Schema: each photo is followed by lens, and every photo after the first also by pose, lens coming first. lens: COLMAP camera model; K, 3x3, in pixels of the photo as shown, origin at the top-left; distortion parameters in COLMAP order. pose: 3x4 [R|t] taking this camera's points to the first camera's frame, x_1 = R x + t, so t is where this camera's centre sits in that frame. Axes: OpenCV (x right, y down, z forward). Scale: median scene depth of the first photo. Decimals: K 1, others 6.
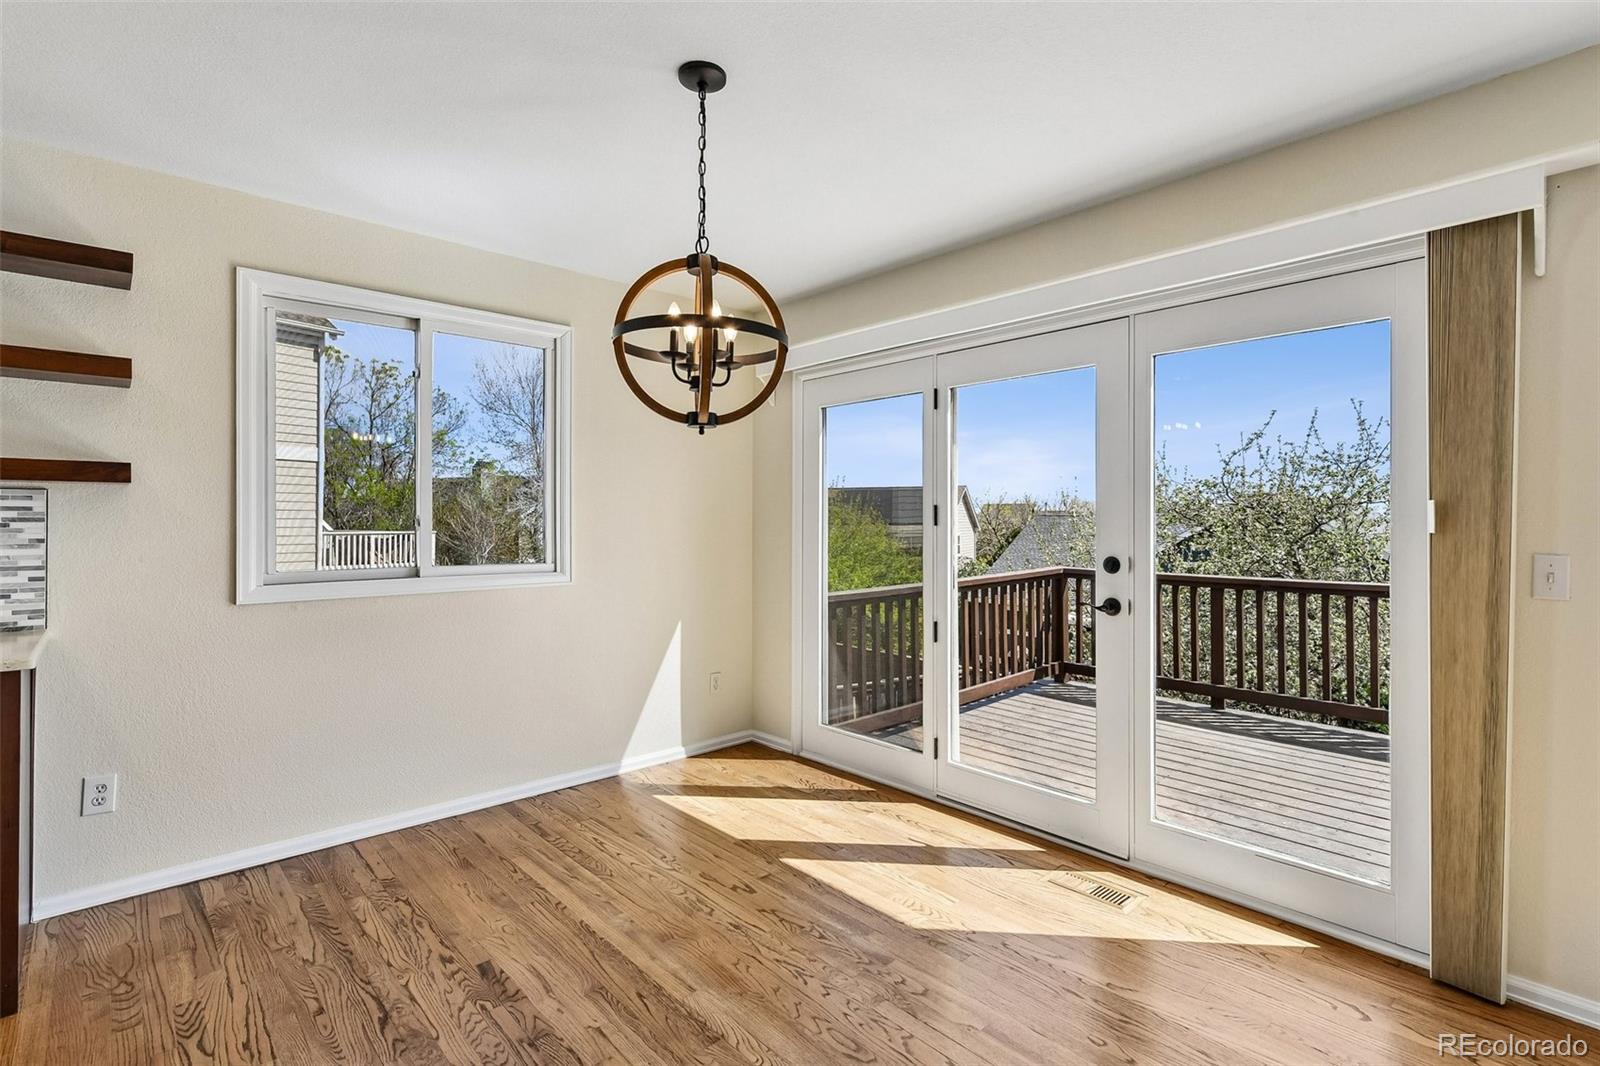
lens RADIAL K [[759.9, 0, 808.3], [0, 759.9, 517.0], [0, 0, 1]] dist [-0.000231, -0.001302]
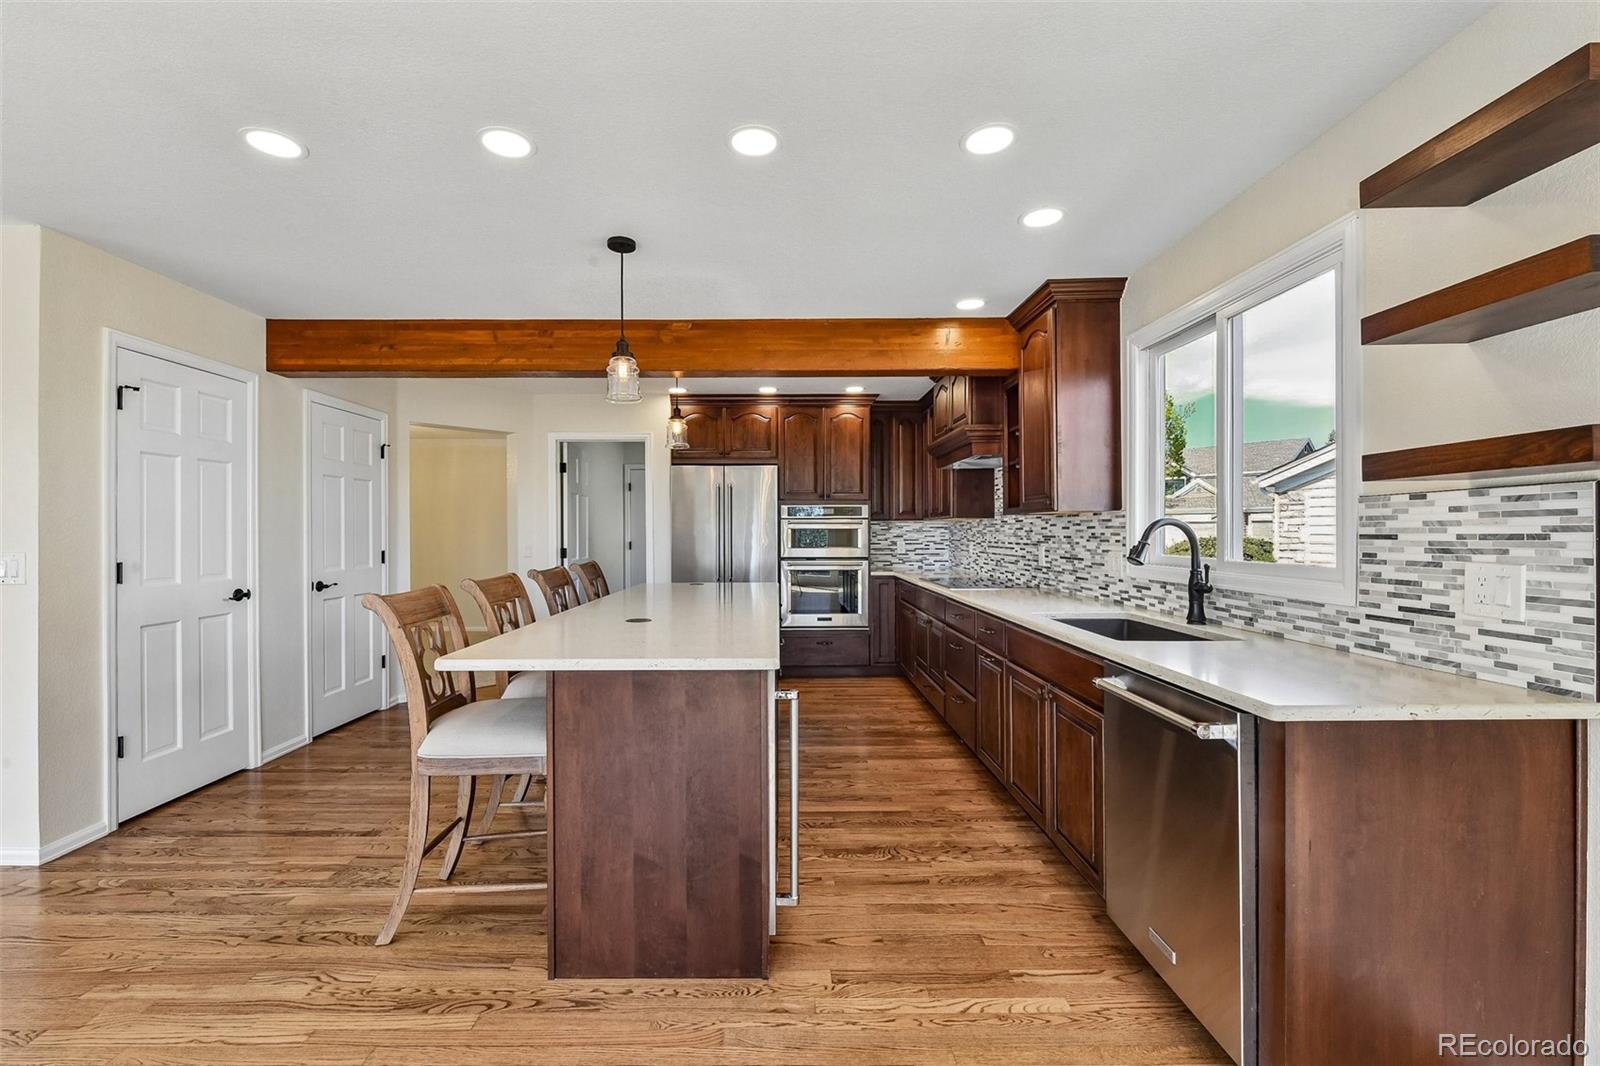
lens RADIAL K [[672.3, 0, 777.8], [0, 672.3, 533.7], [0, 0, 1]] dist [0.000303, -0.001809]
pose [[-0.681297, 0.001464, -0.732005, -0.131112], [0.006920, 0.999966, -0.004440, 0.005468], [0.731974, -0.008091, -0.681284, 0.855464]]
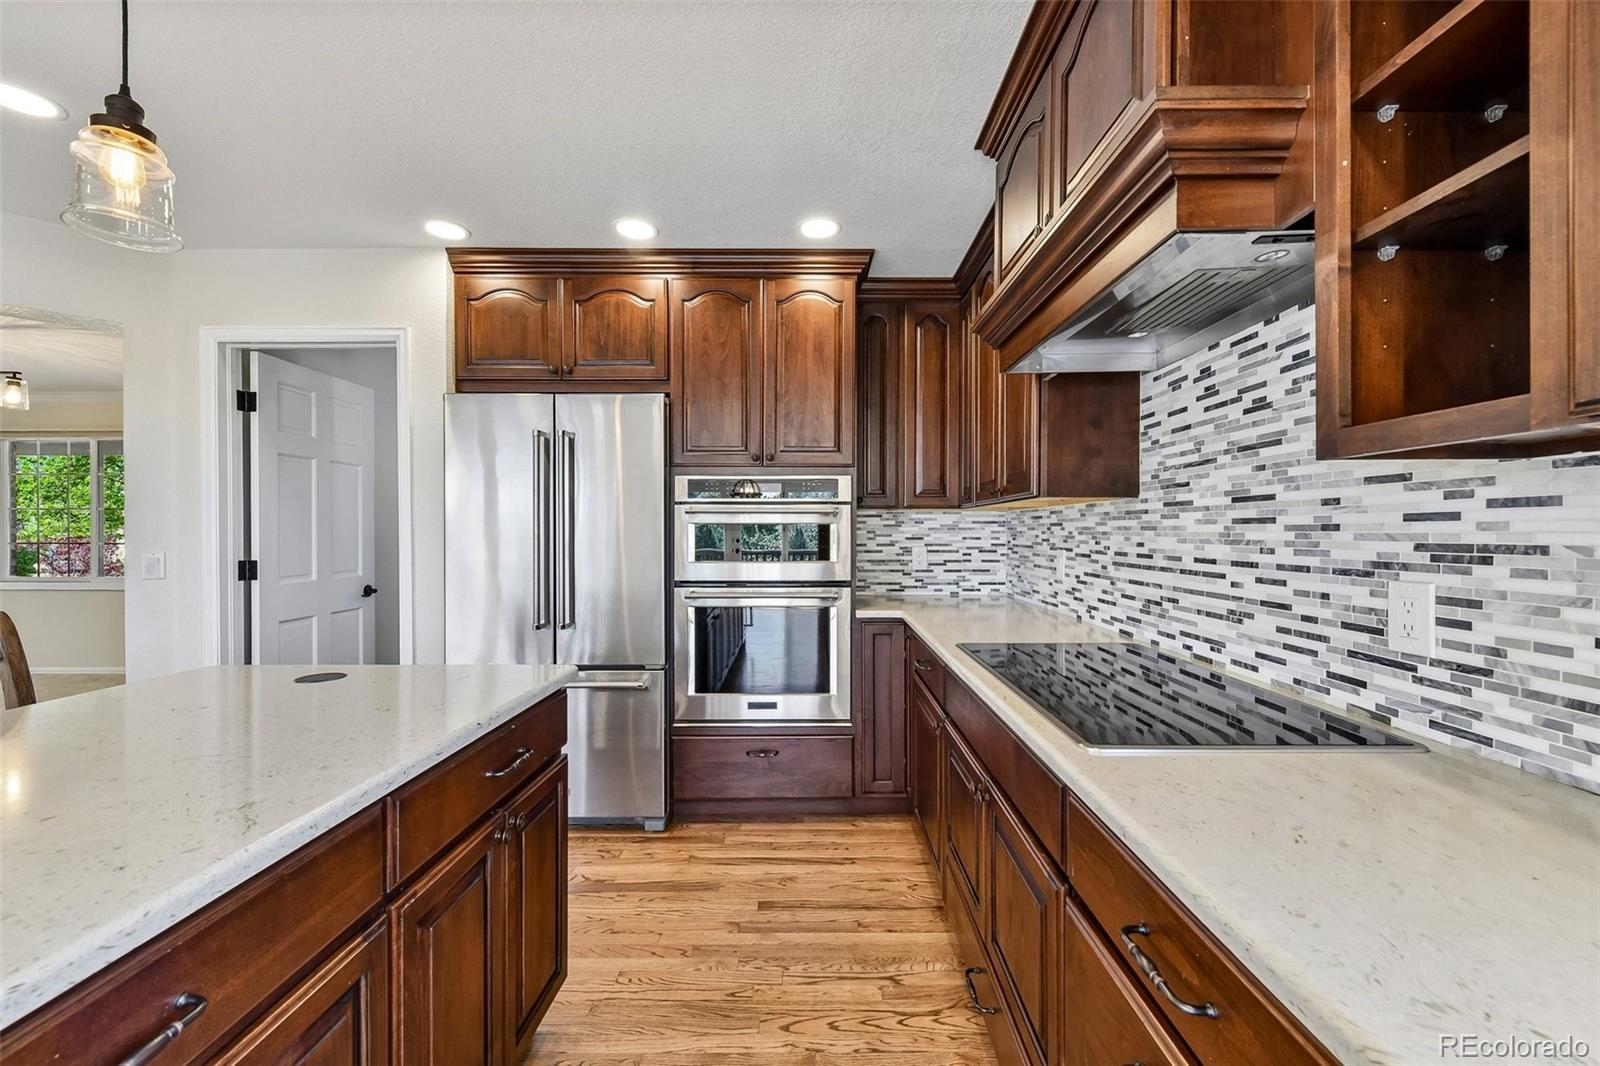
lens RADIAL K [[638.4, 0, 806.8], [0, 638.4, 532.9], [0, 0, 1]] dist [0.006562, -0.002012]
pose [[-0.688217, 0.000201, -0.725505, -1.199267], [0.004439, 0.999982, -0.003934, 0.000338], [0.725491, -0.005928, -0.688206, 0.199057]]
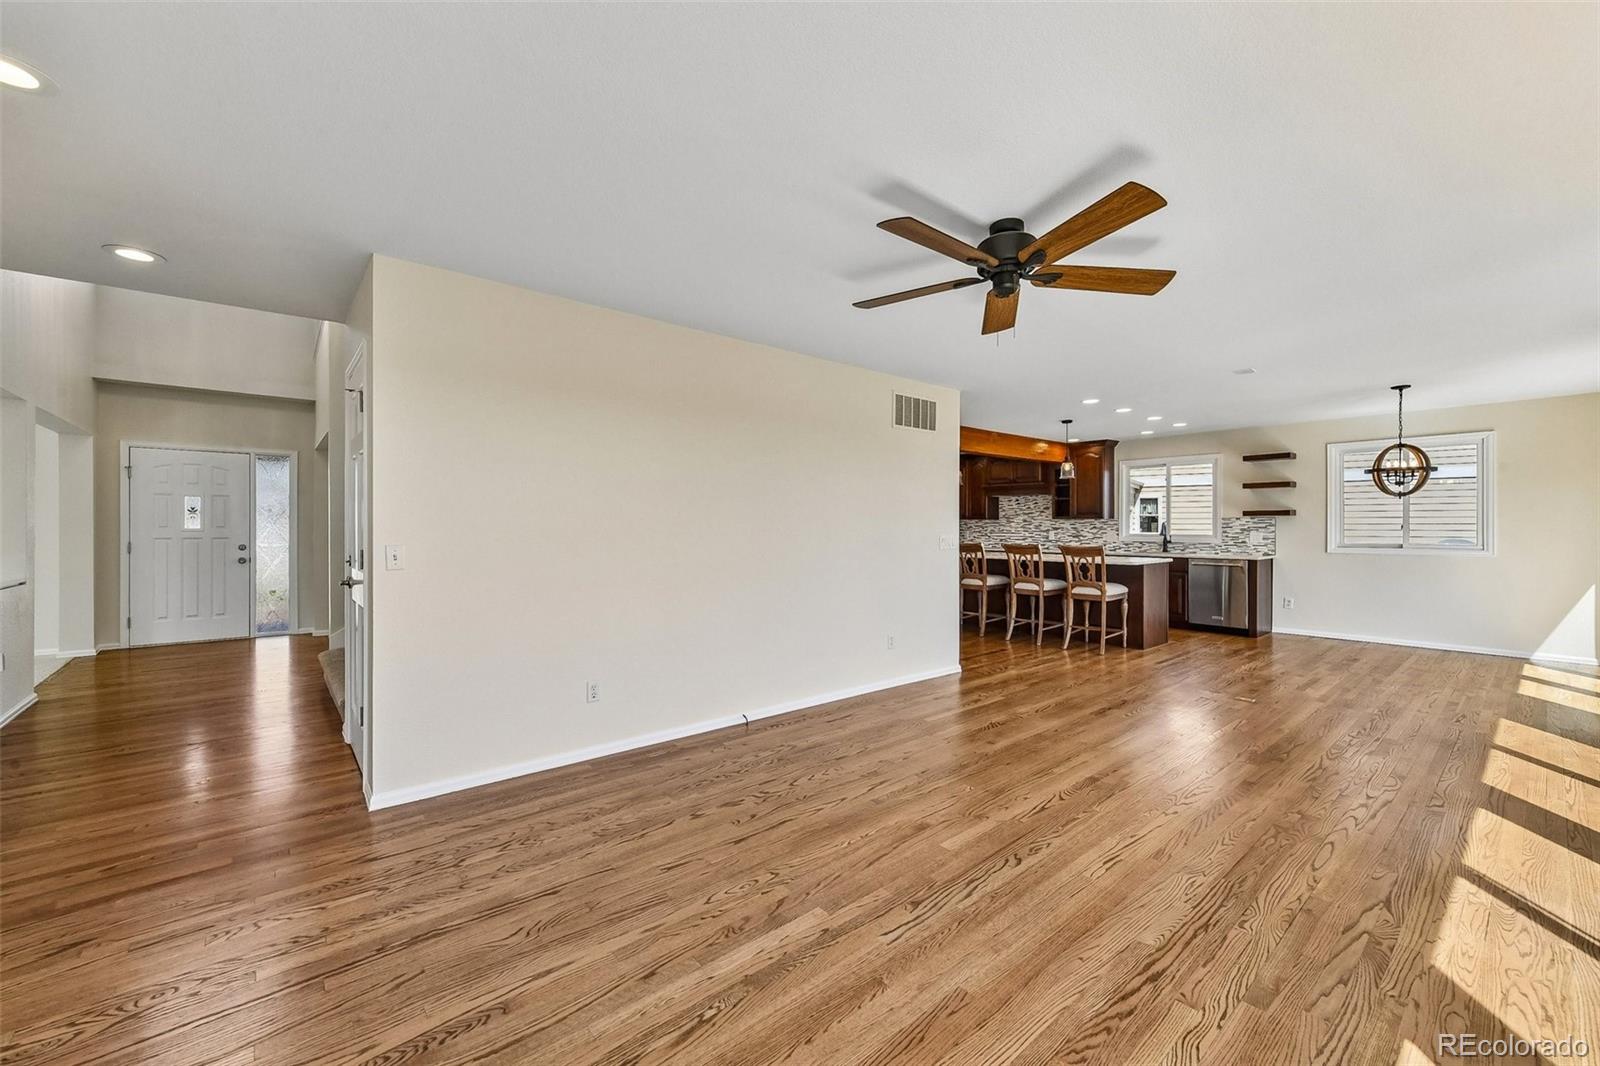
lens RADIAL K [[638.4, 0, 810.8], [0, 638.4, 530.7], [0, 0, 1]] dist [0.006562, -0.002012]
pose [[-0.037638, 0.006730, -0.999269, 2.152957], [0.008532, 0.999943, 0.006413, -0.011066], [0.999255, -0.008284, -0.037694, -1.122315]]
